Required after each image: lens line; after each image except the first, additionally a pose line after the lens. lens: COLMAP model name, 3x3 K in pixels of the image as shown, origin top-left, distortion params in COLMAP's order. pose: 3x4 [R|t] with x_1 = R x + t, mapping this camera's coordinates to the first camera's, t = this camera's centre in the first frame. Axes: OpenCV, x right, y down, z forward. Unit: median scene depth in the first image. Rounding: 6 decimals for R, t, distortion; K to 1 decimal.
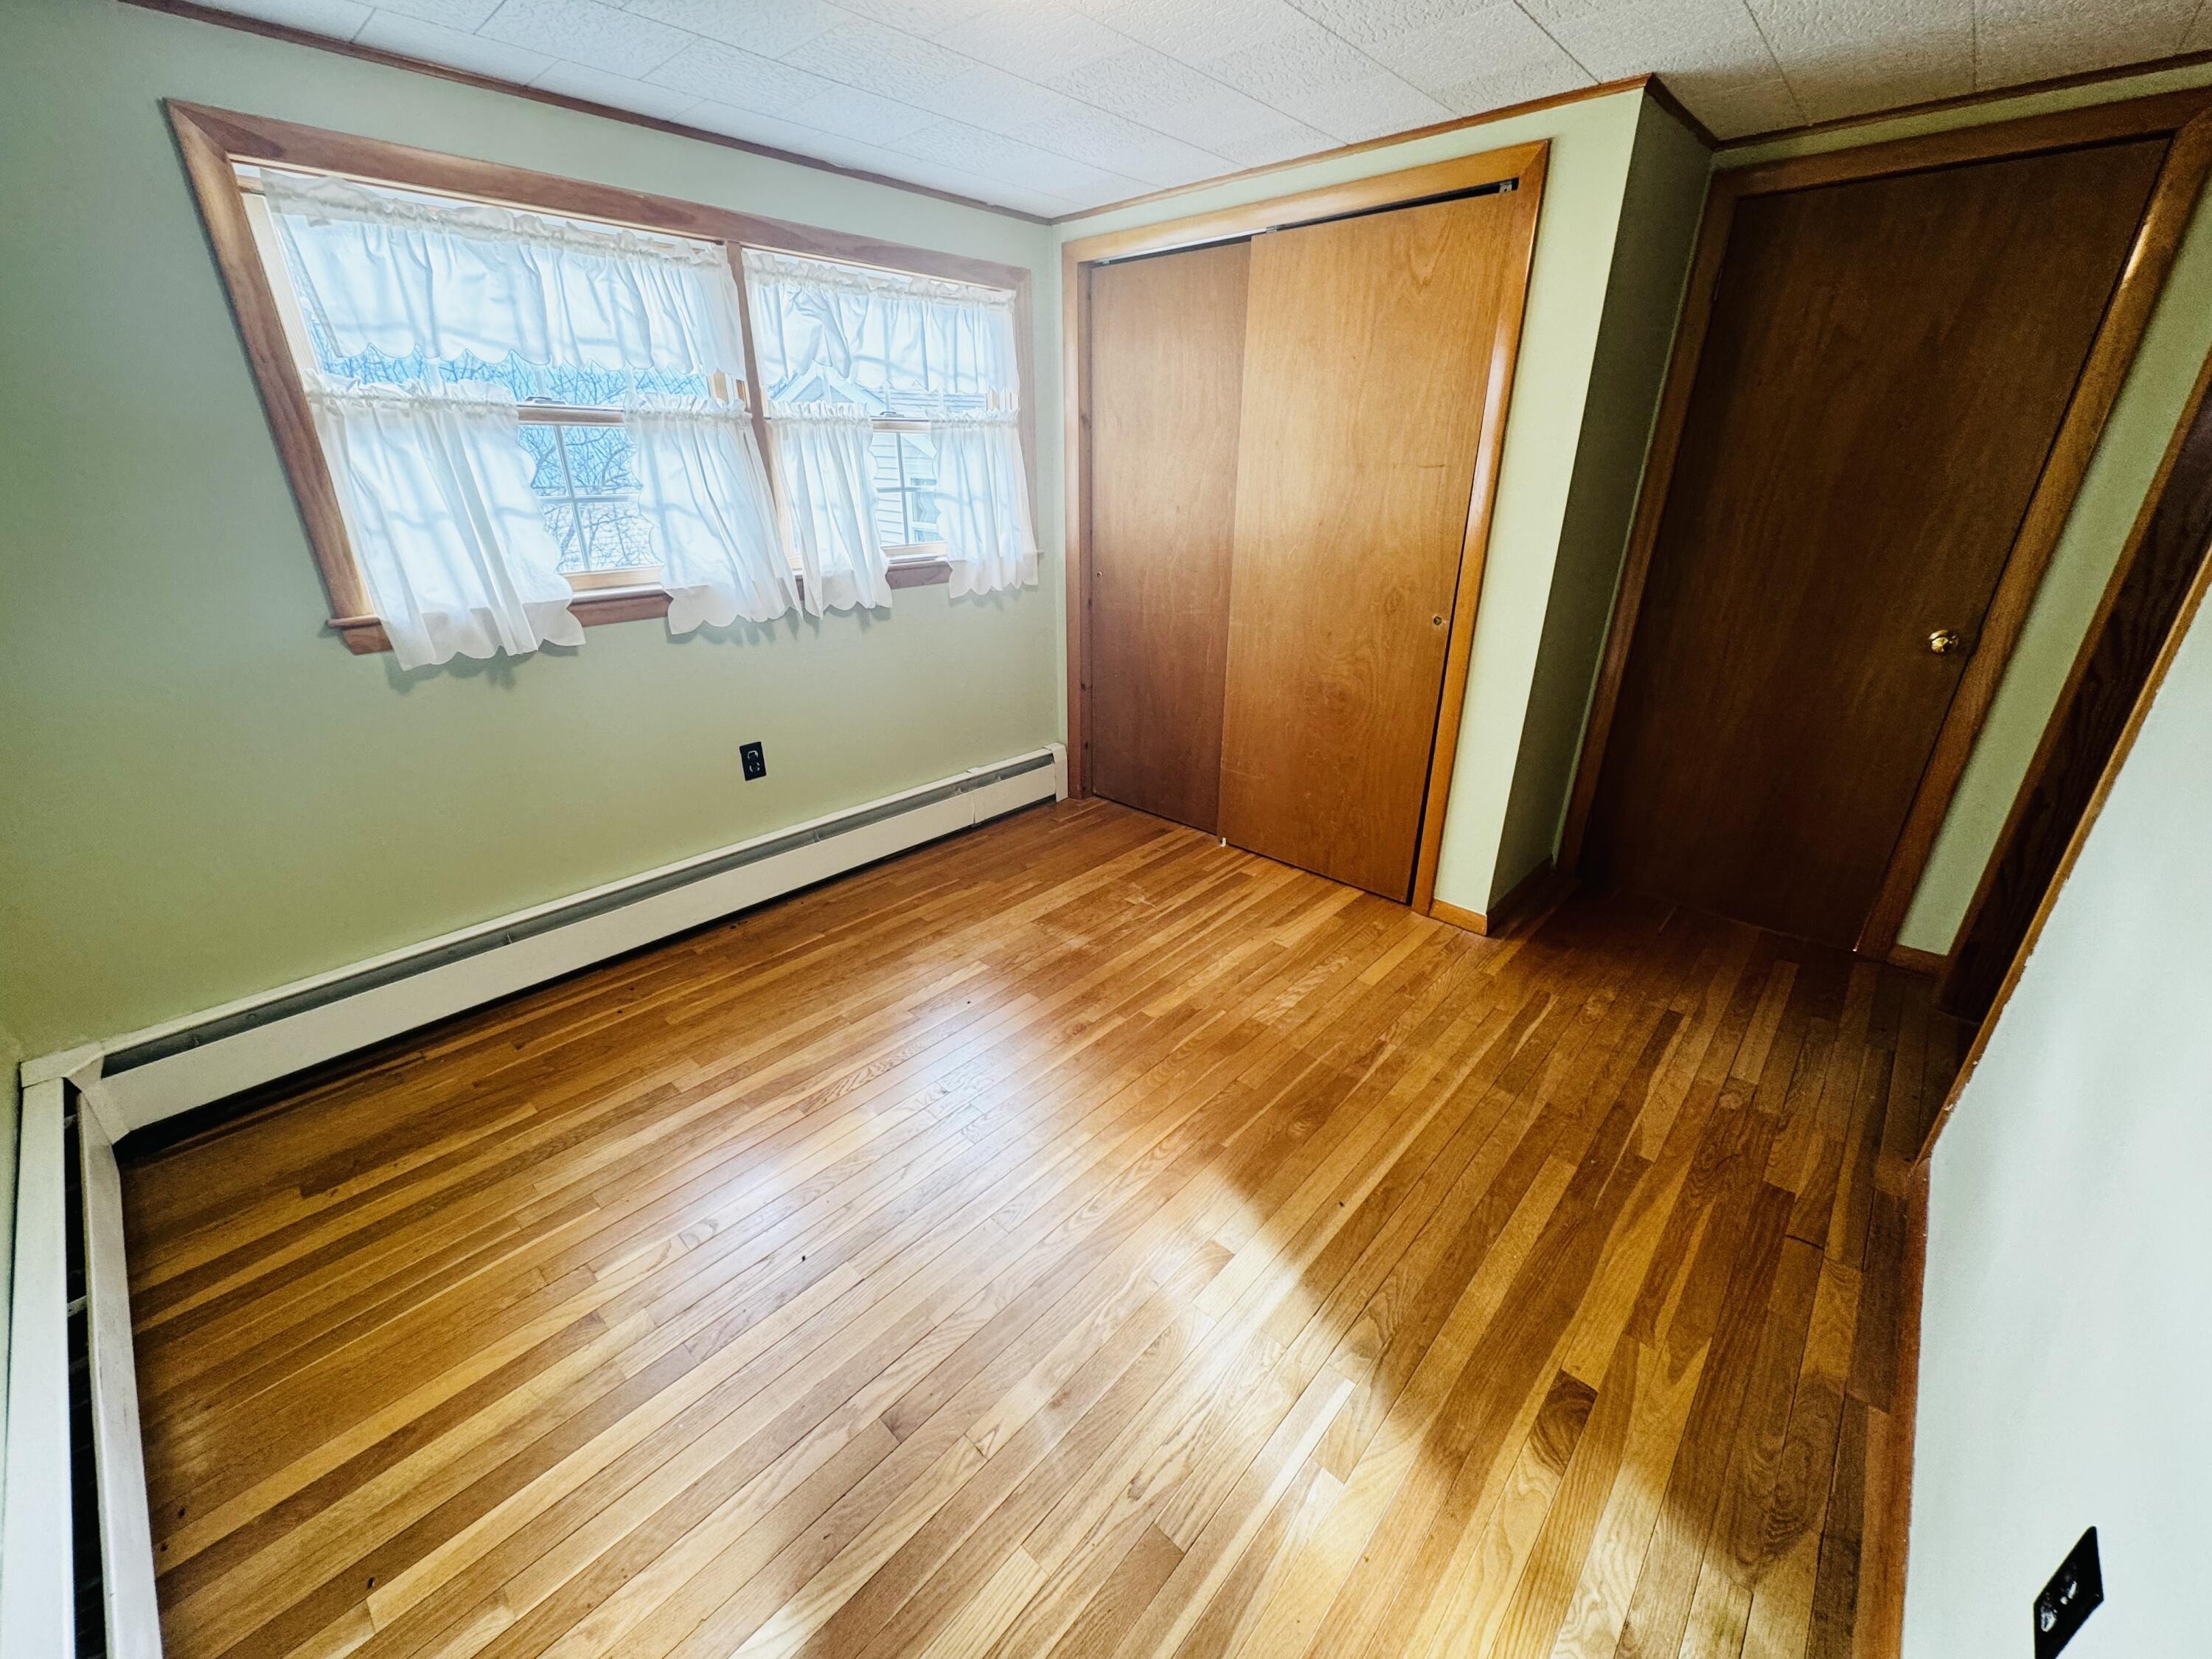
lens RADIAL K [[878.0, 0, 1106.0], [0, 878.0, 829.5], [0, 0, 1]] dist [0.002392, 0.000569]
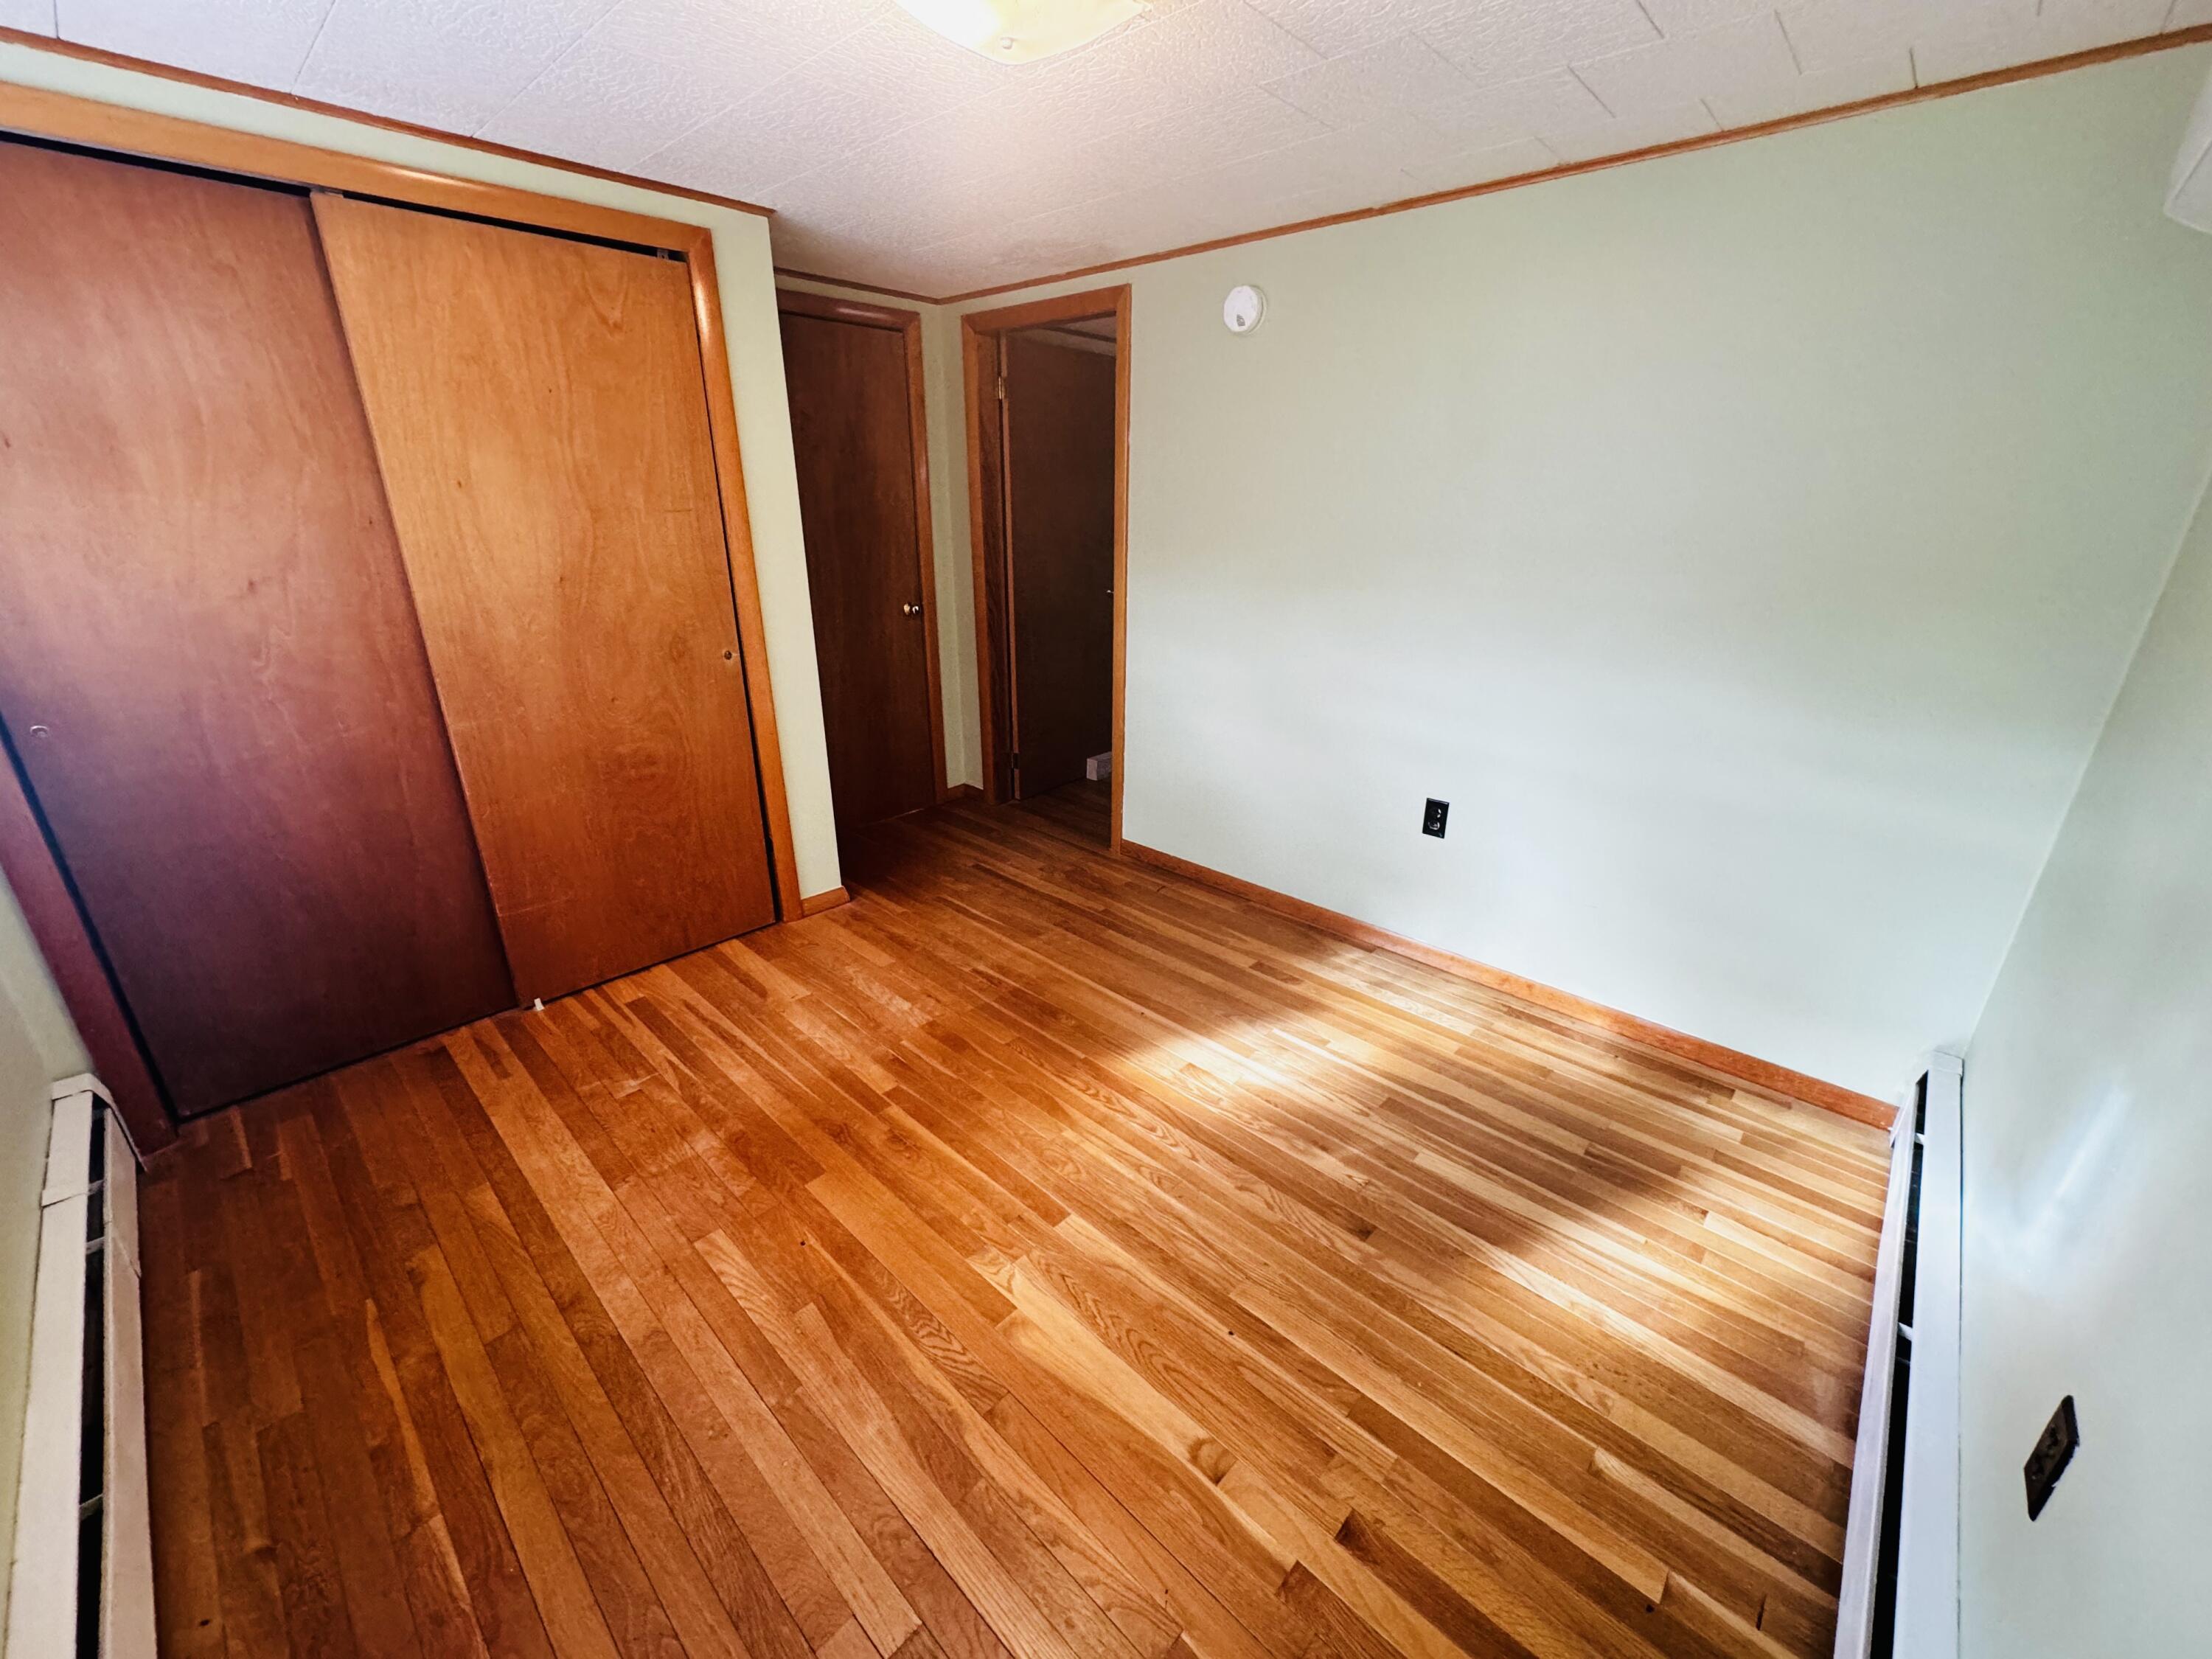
lens RADIAL K [[879.2, 0, 1106.0], [0, 879.2, 829.5], [0, 0, 1]] dist [-0.000999, -0.000049]
pose [[0.009692, -0.355975, 0.934445, -0.659387], [0.385840, 0.863452, 0.324928, -0.221634], [-0.922515, 0.357397, 0.145718, 0.498474]]
